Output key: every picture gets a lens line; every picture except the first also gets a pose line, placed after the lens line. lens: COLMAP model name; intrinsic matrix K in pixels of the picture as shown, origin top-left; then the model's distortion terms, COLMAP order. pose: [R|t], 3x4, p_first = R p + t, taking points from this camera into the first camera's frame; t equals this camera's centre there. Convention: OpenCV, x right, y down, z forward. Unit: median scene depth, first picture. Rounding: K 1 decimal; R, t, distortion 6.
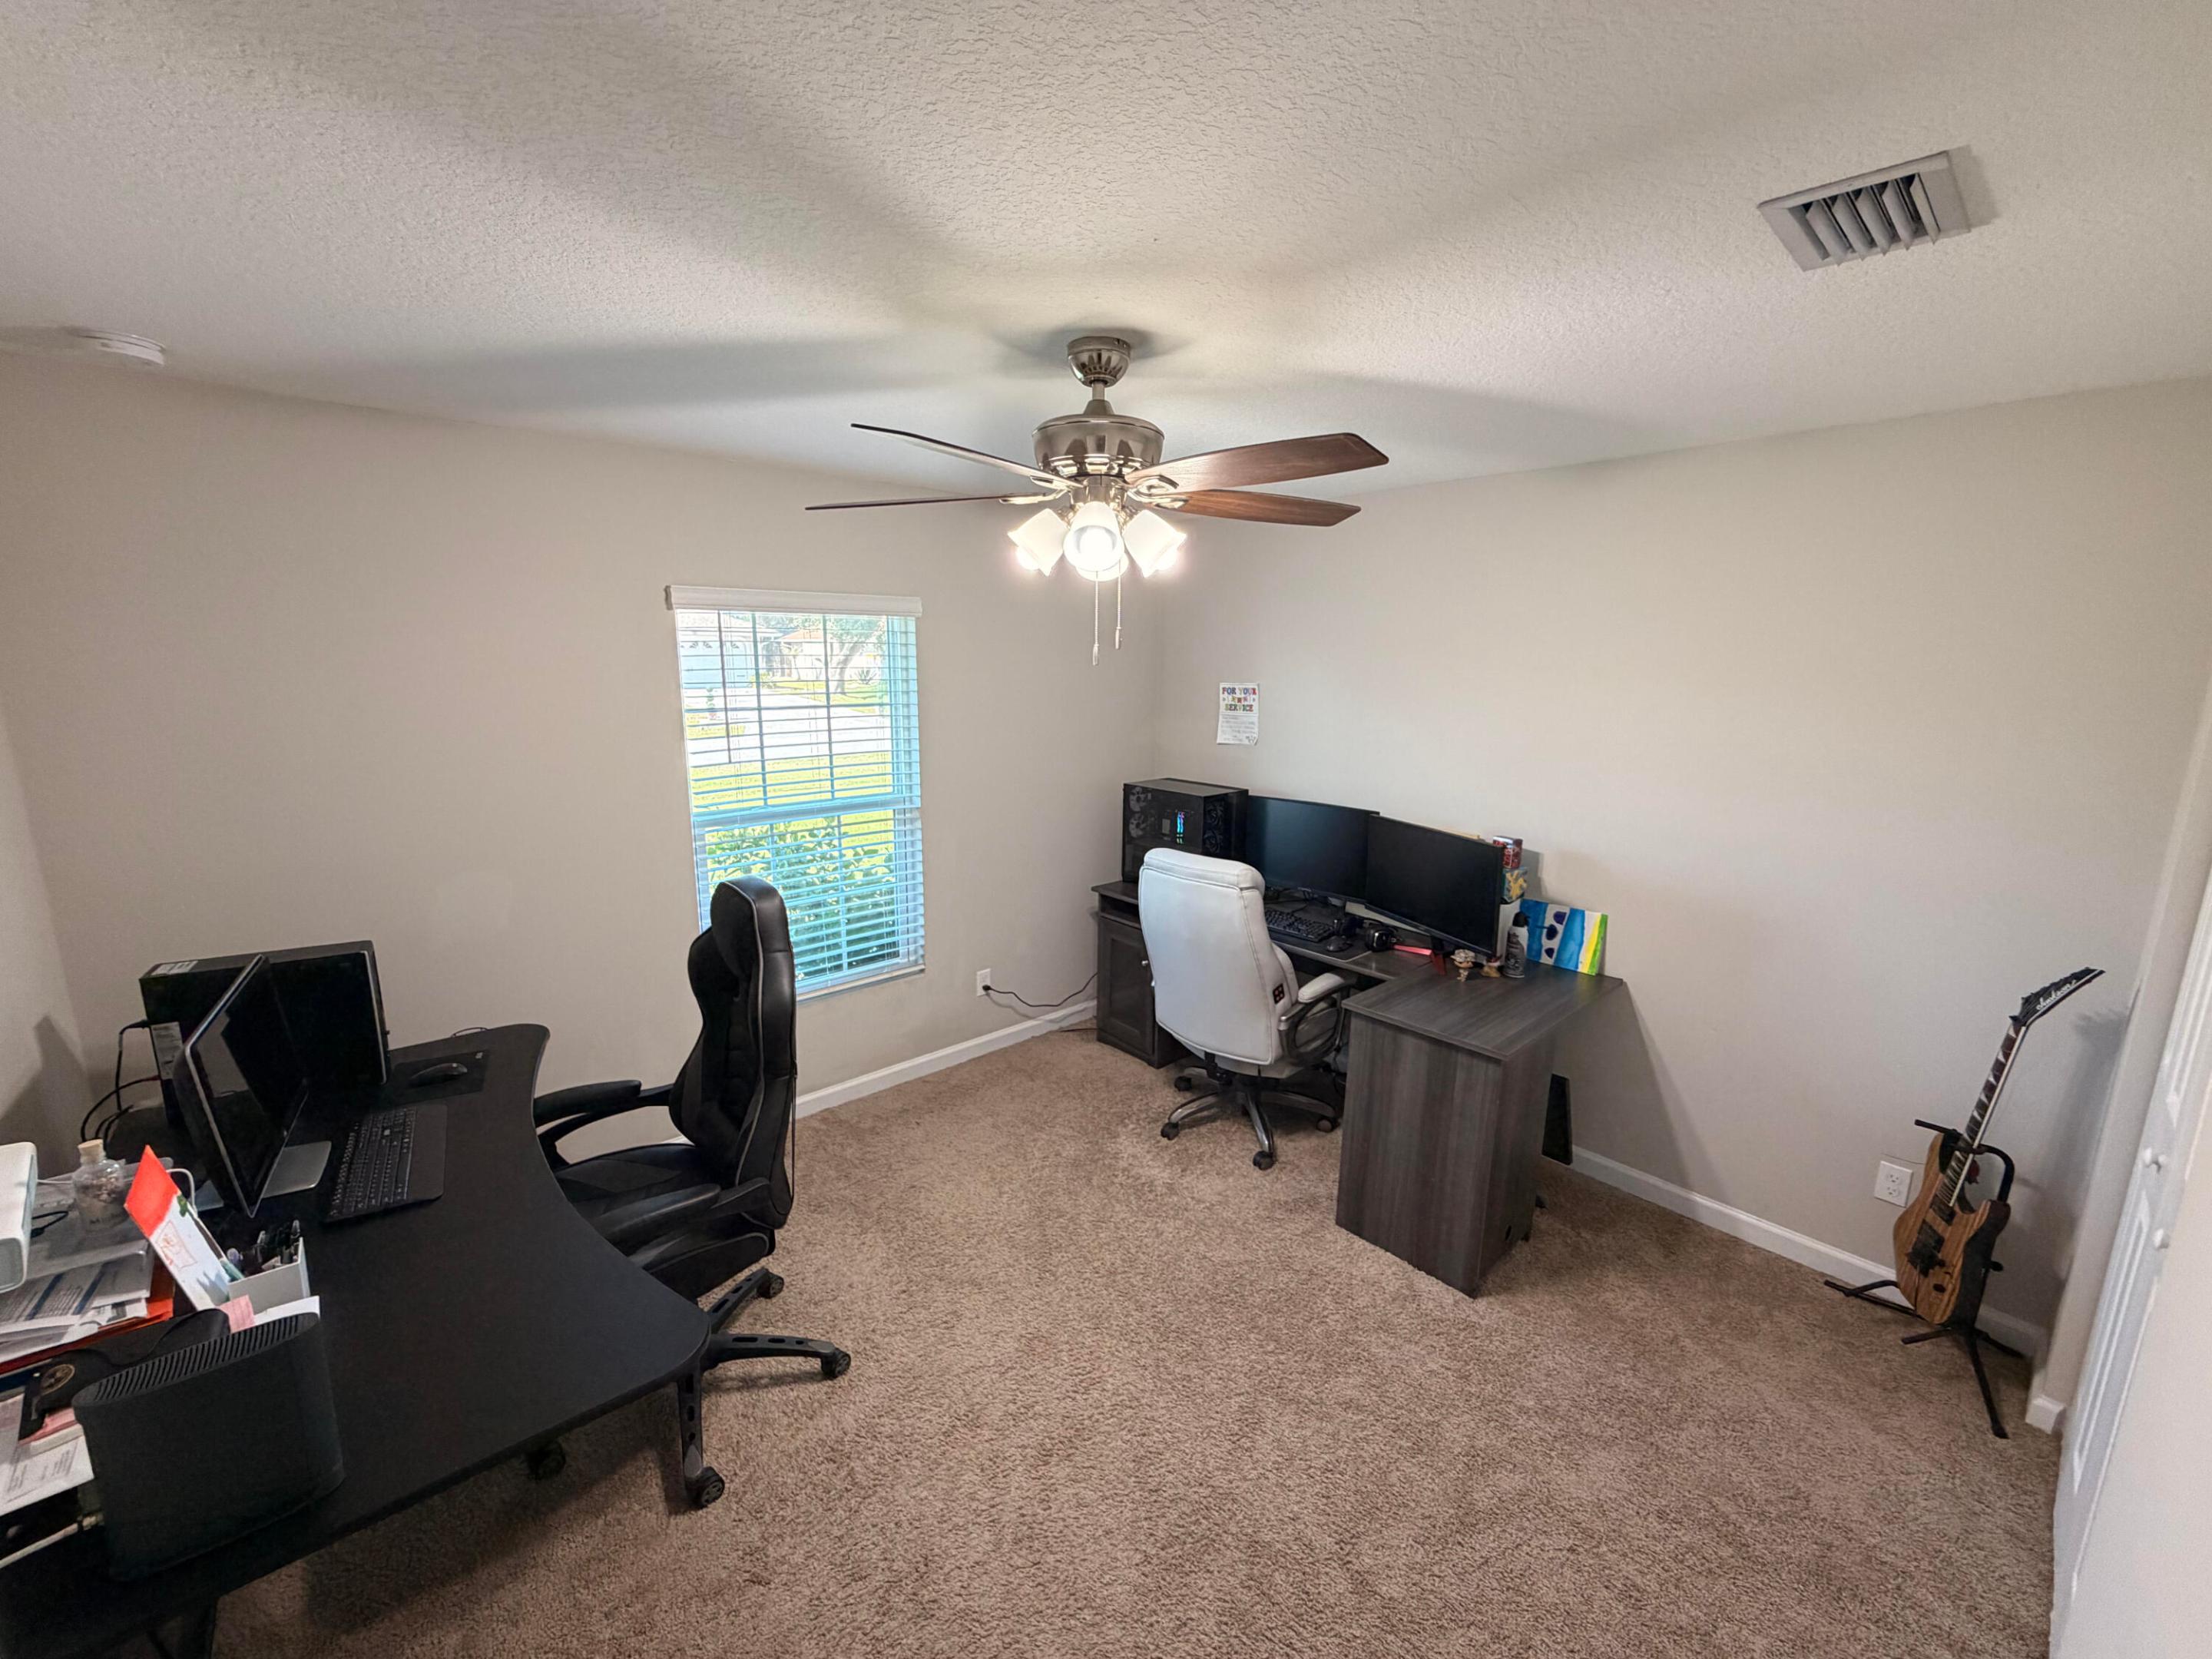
lens RADIAL K [[878.9, 0, 1101.4], [0, 878.9, 829.7], [0, 0, 1]] dist [-0.000005, -0.000204]
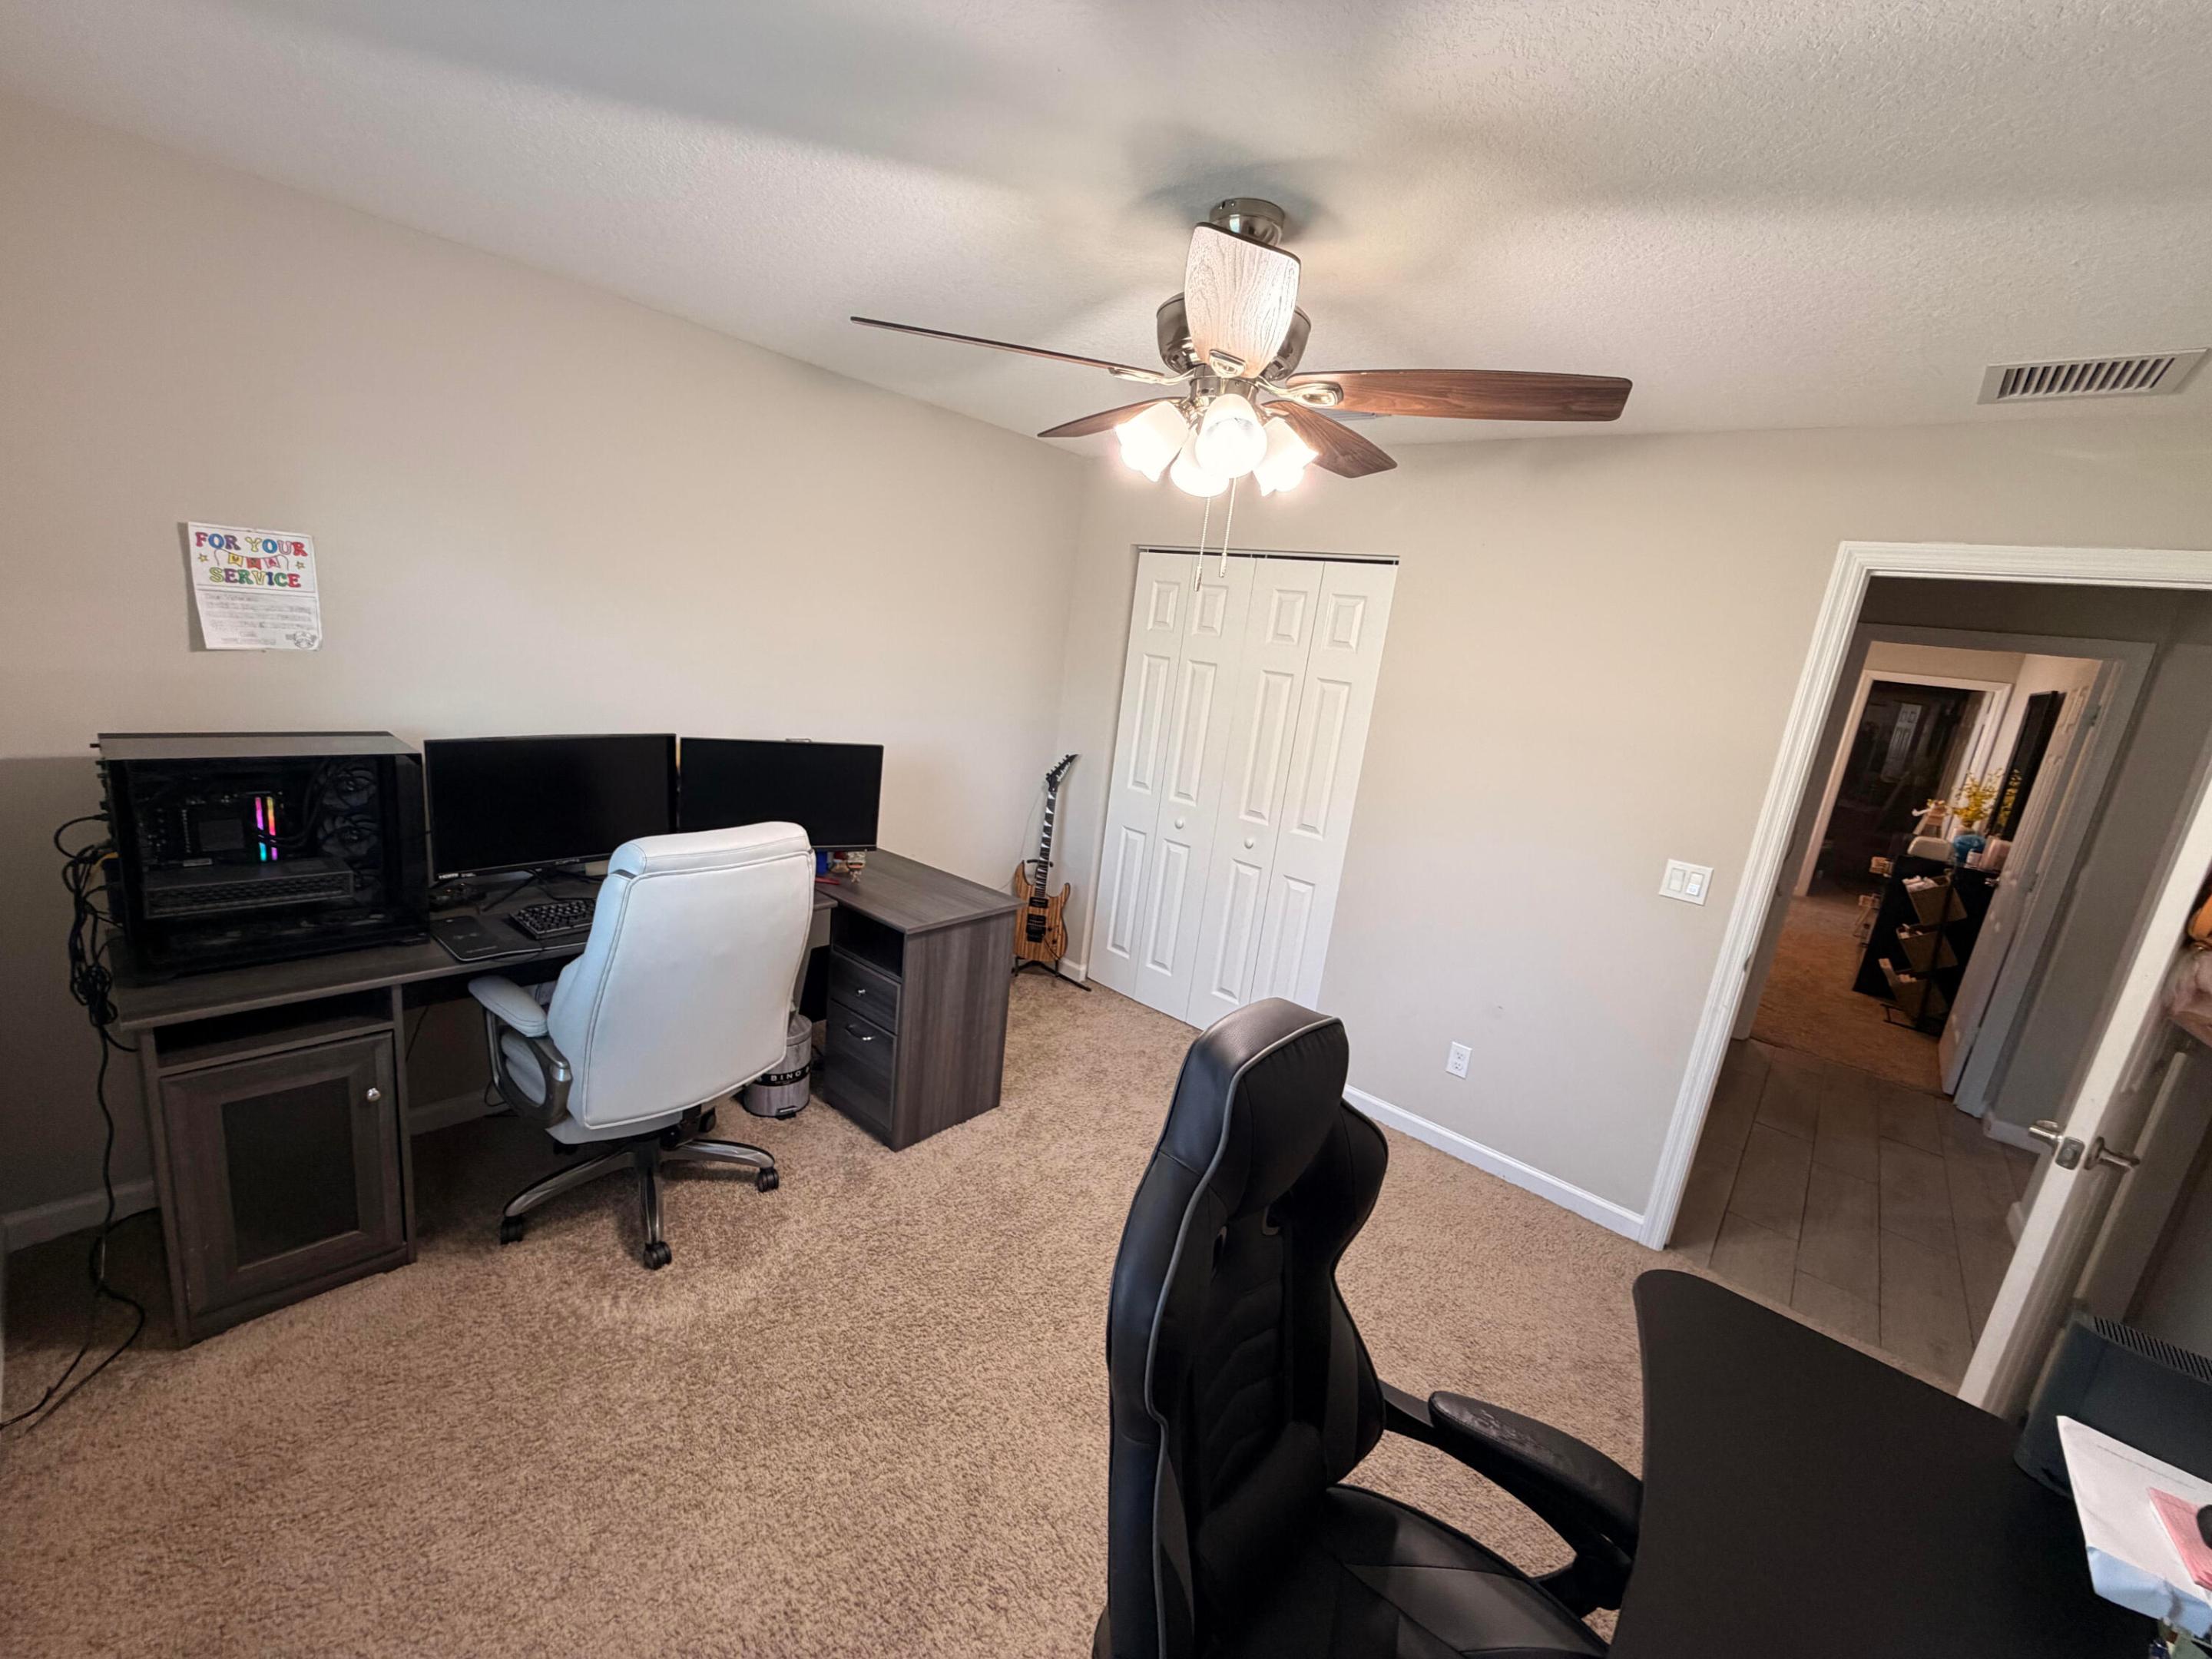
lens RADIAL K [[878.9, 0, 1101.9], [0, 878.9, 827.2], [0, 0, 1]] dist [-0.000005, -0.000204]
pose [[-0.104363, -0.241717, 0.964718, -0.598228], [0.076929, 0.965147, 0.250147, -0.124276], [-0.991560, 0.100321, -0.082130, 0.794636]]
